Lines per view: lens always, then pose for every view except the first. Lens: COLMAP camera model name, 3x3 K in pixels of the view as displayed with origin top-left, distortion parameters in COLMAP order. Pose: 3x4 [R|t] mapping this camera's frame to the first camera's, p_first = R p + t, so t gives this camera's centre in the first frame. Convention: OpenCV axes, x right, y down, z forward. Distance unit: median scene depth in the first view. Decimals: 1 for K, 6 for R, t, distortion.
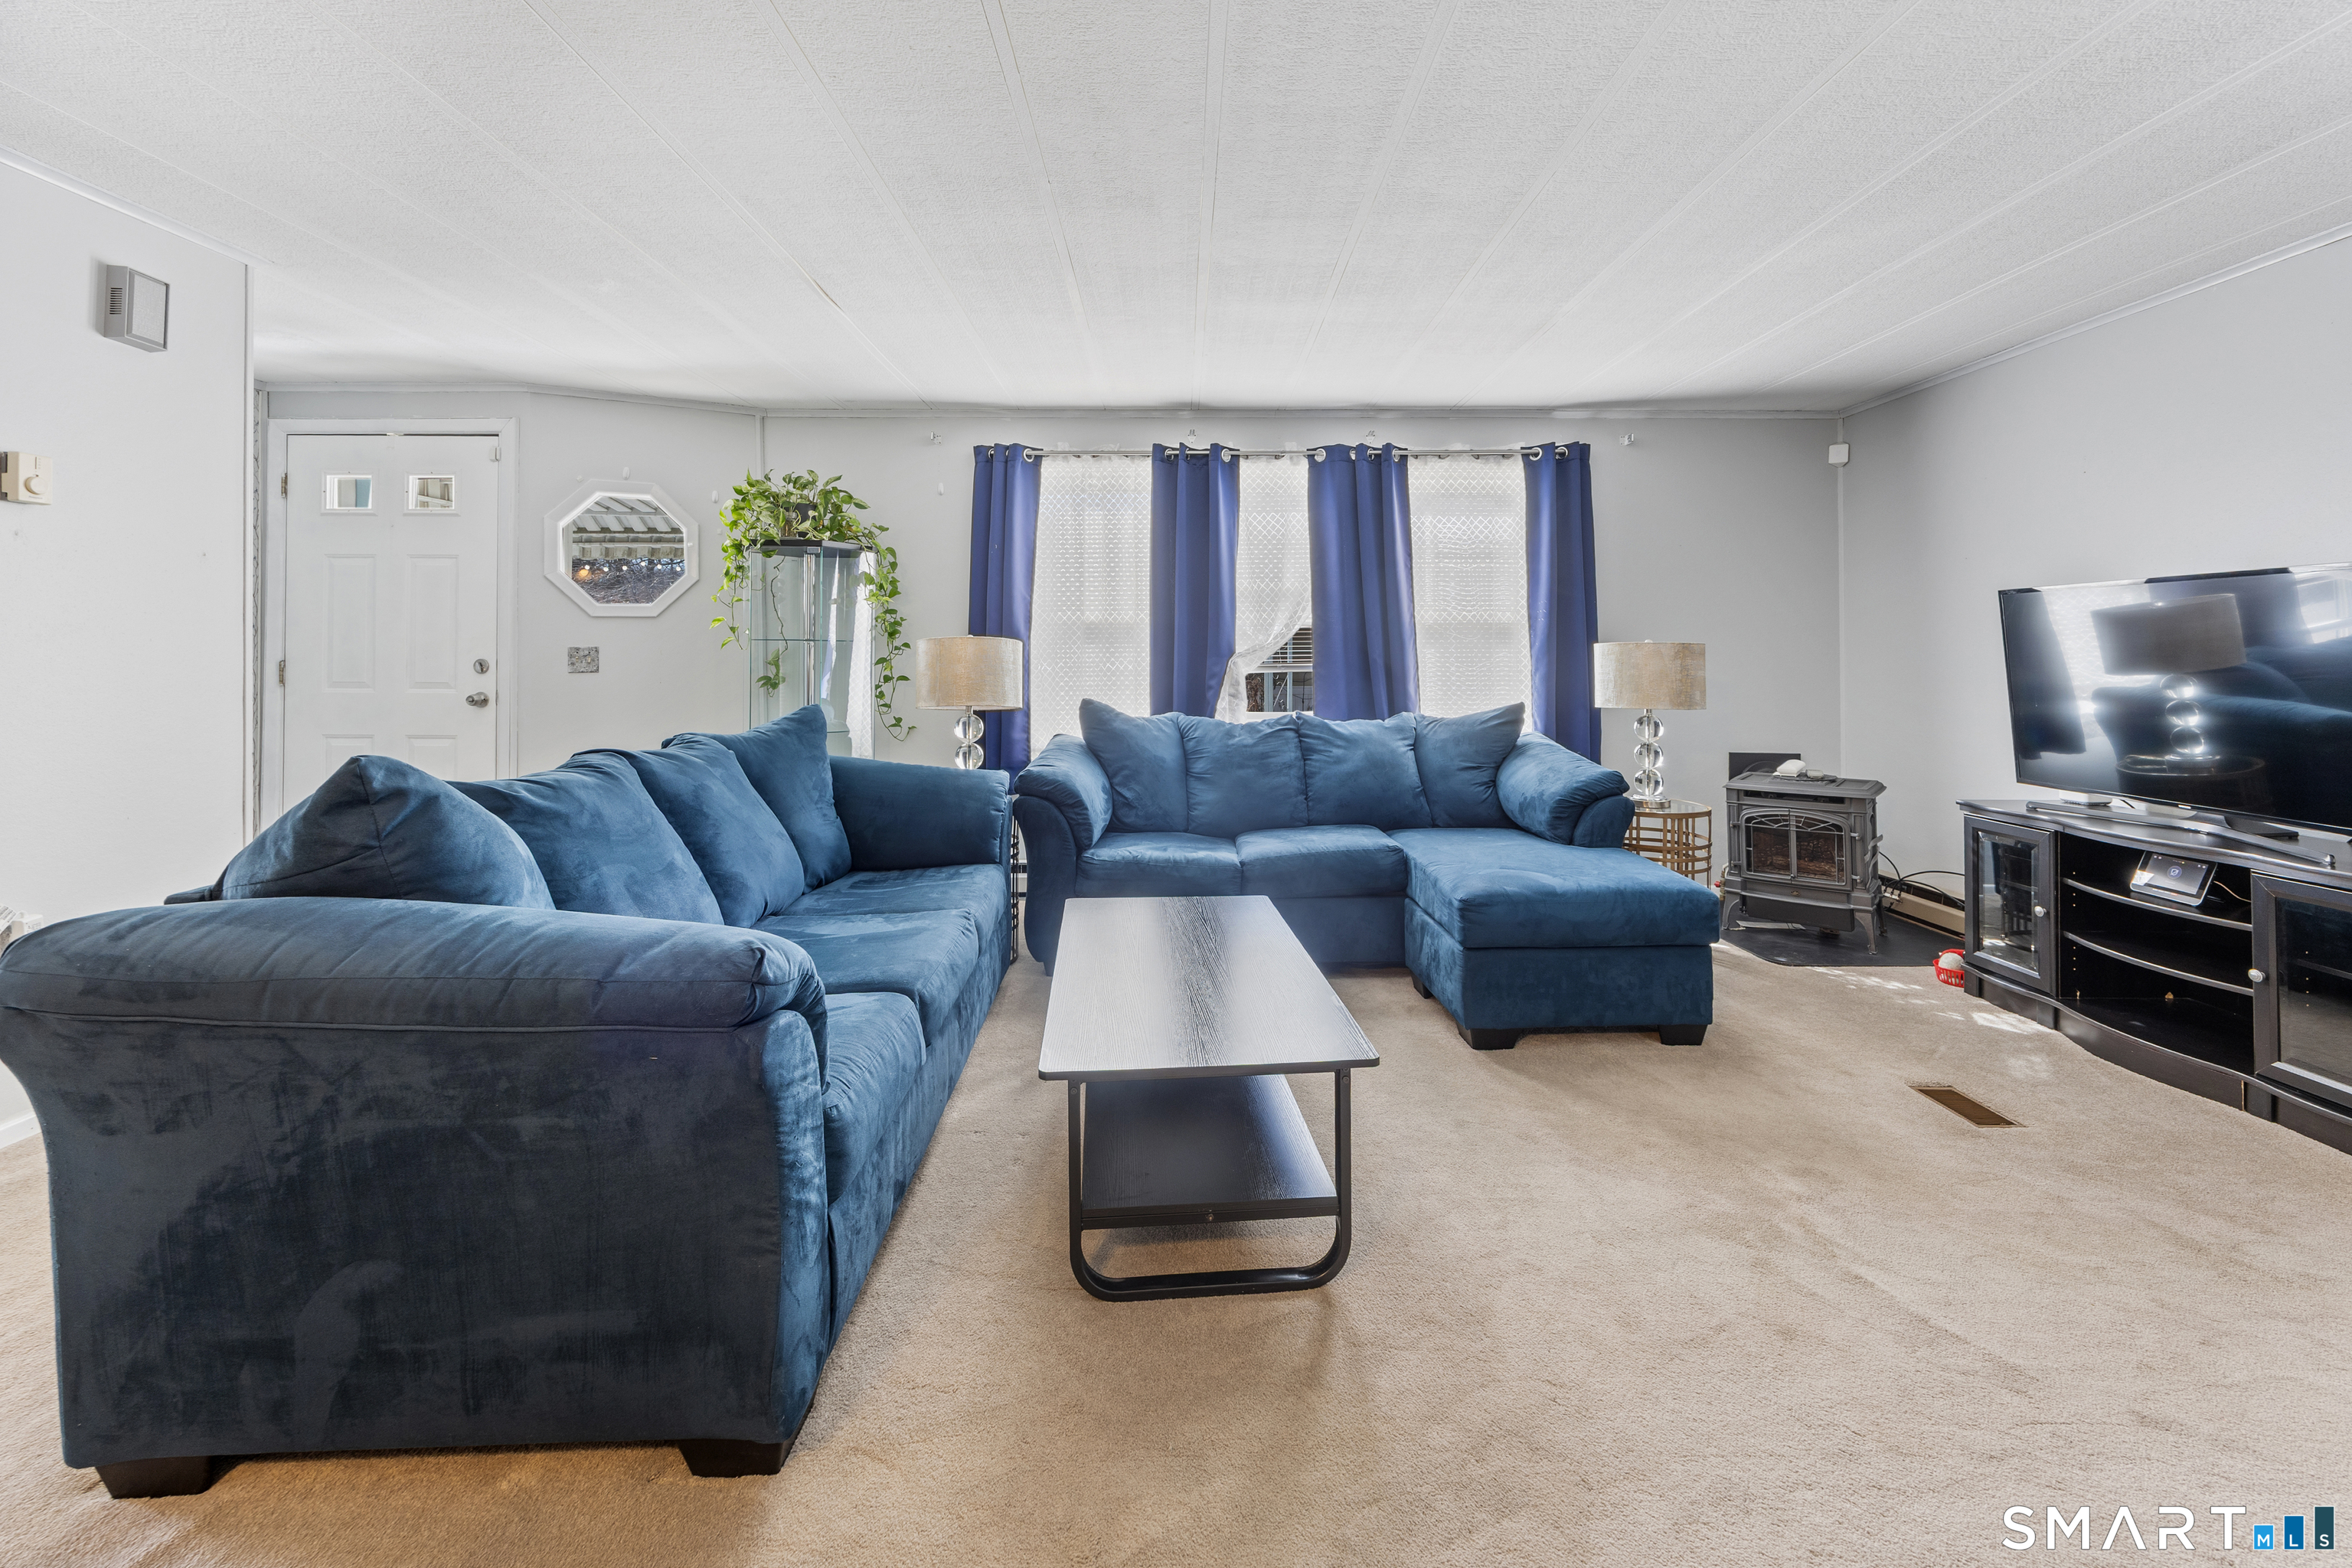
lens RADIAL K [[926.2, 0, 1200.6], [0, 926.2, 654.8], [0, 0, 1]] dist [-0.001045, 0.001084]
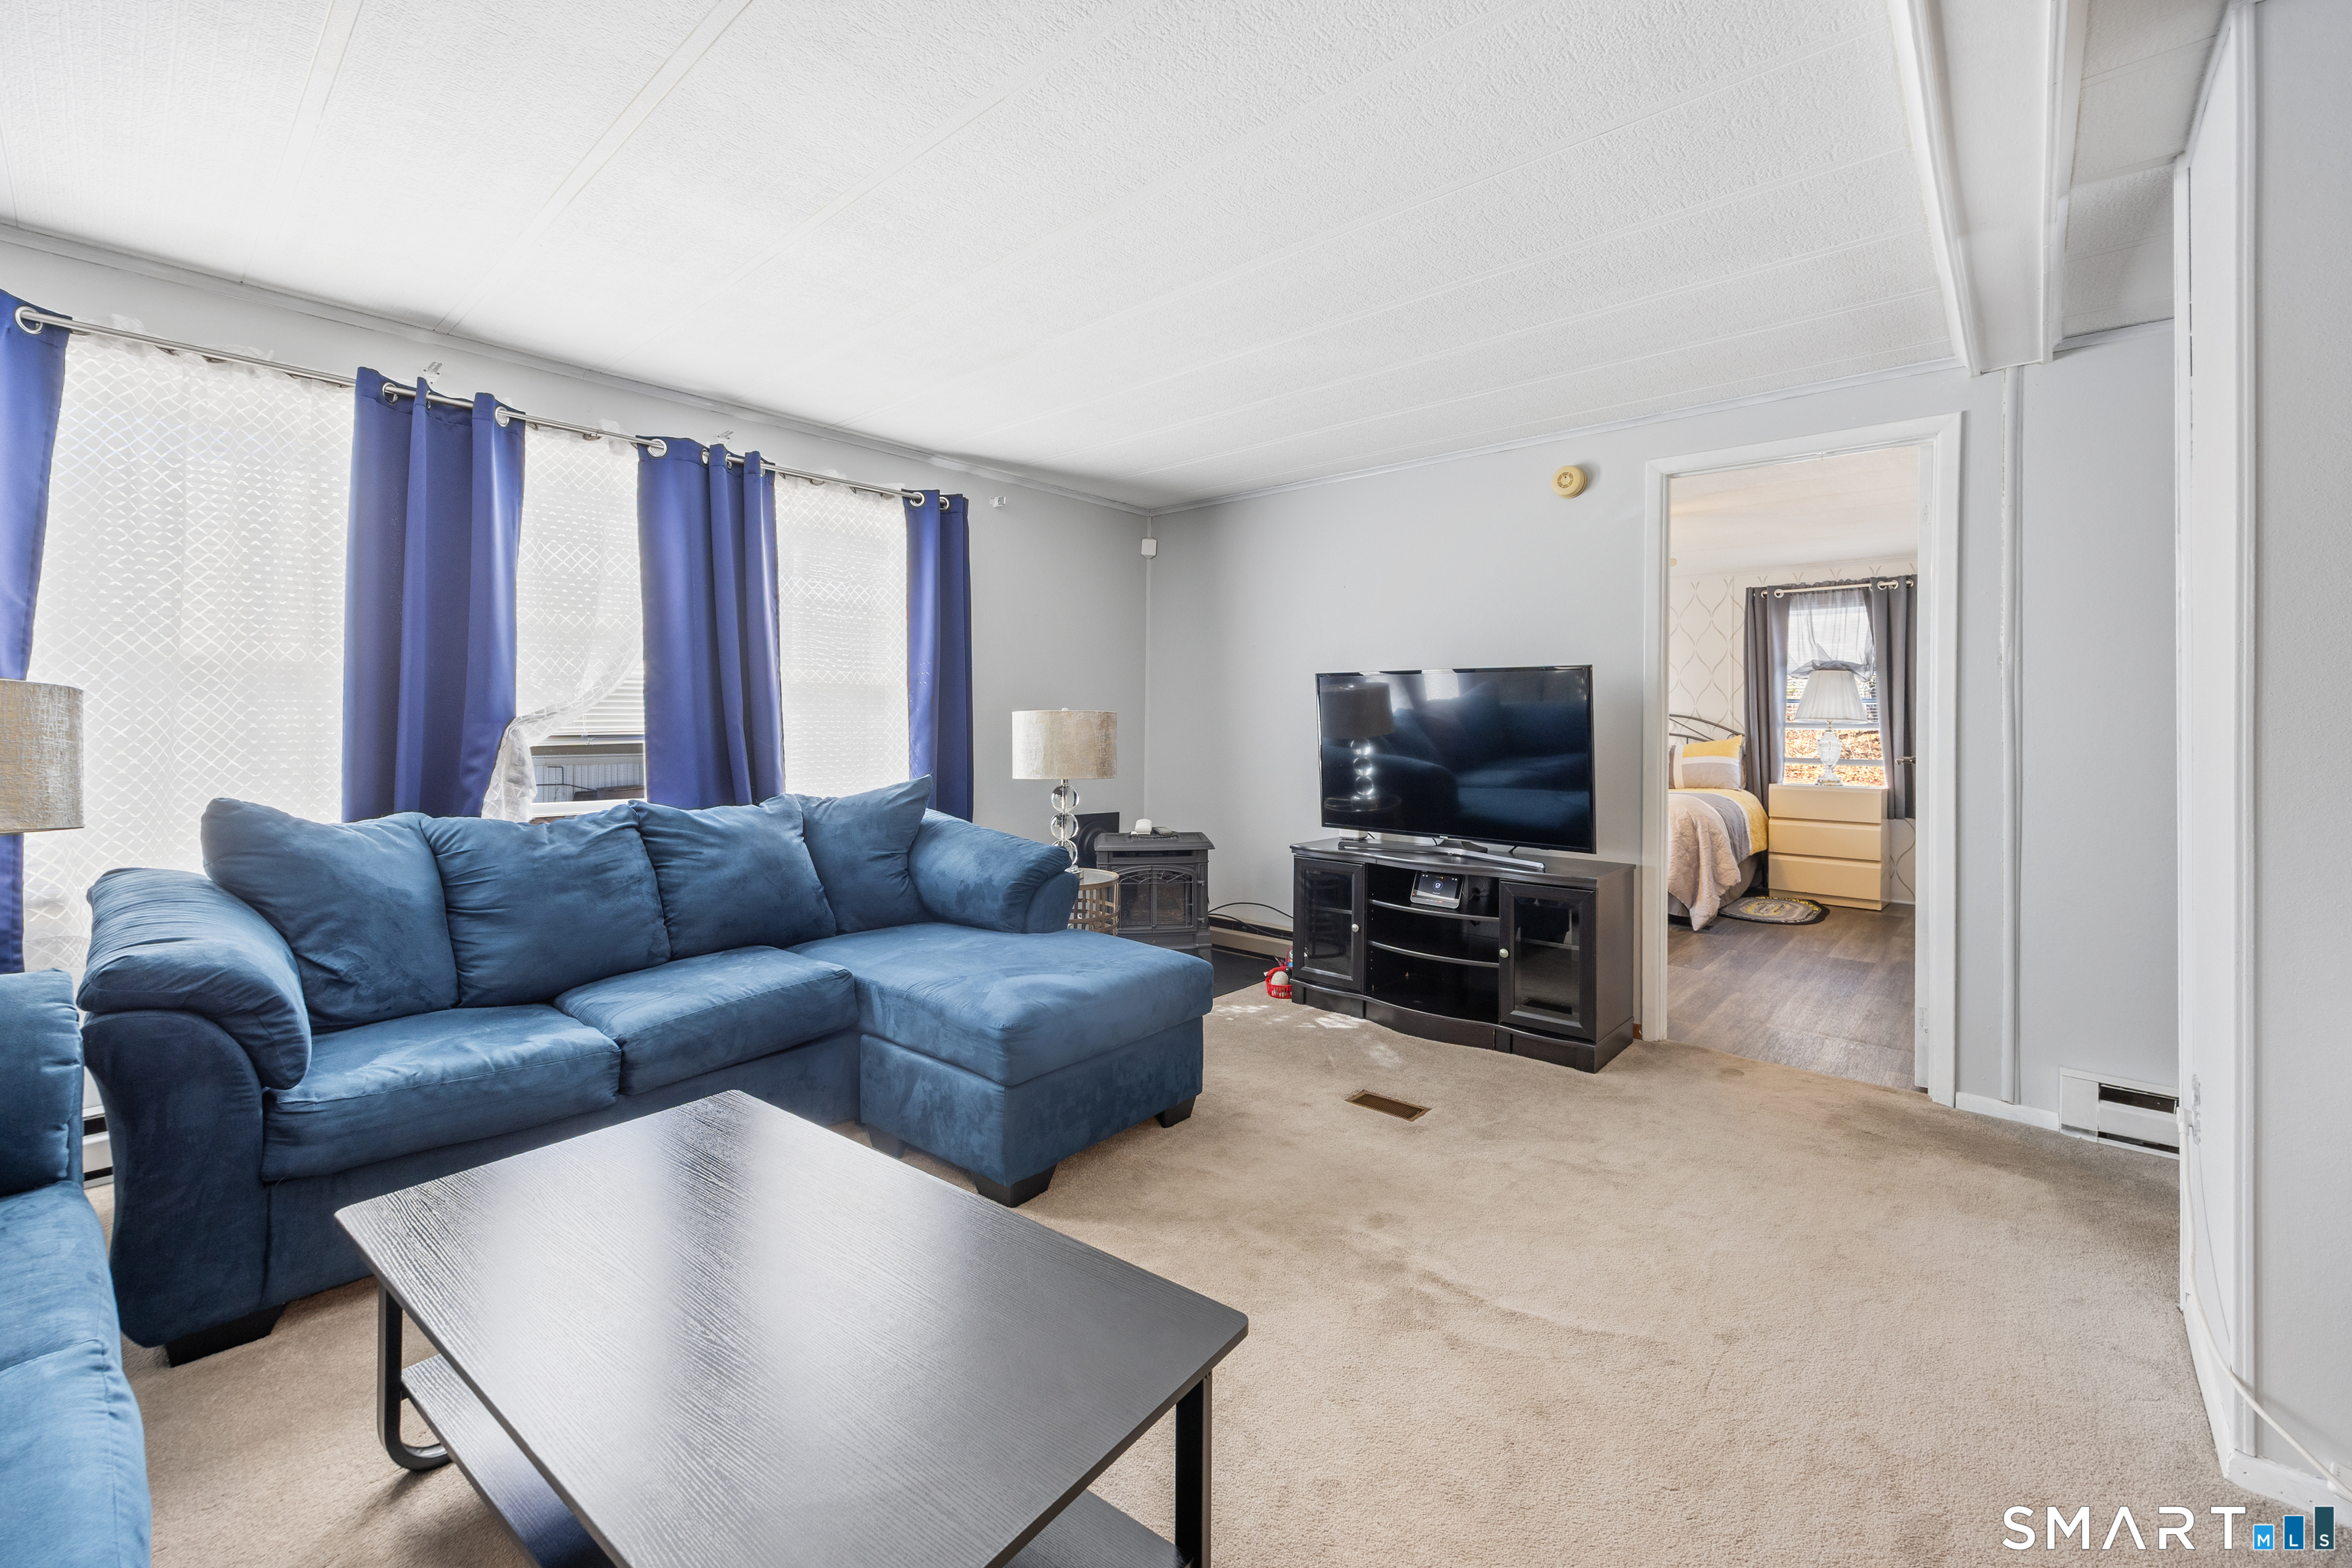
lens RADIAL K [[926.2, 0, 1176.8], [0, 926.2, 713.6], [0, 0, 1]] dist [-0.001045, 0.001084]
pose [[0.683197, 0.011231, 0.730148, -0.145628], [-0.008162, 0.999937, -0.007744, -0.003604], [-0.730189, -0.000669, 0.683245, 0.235825]]
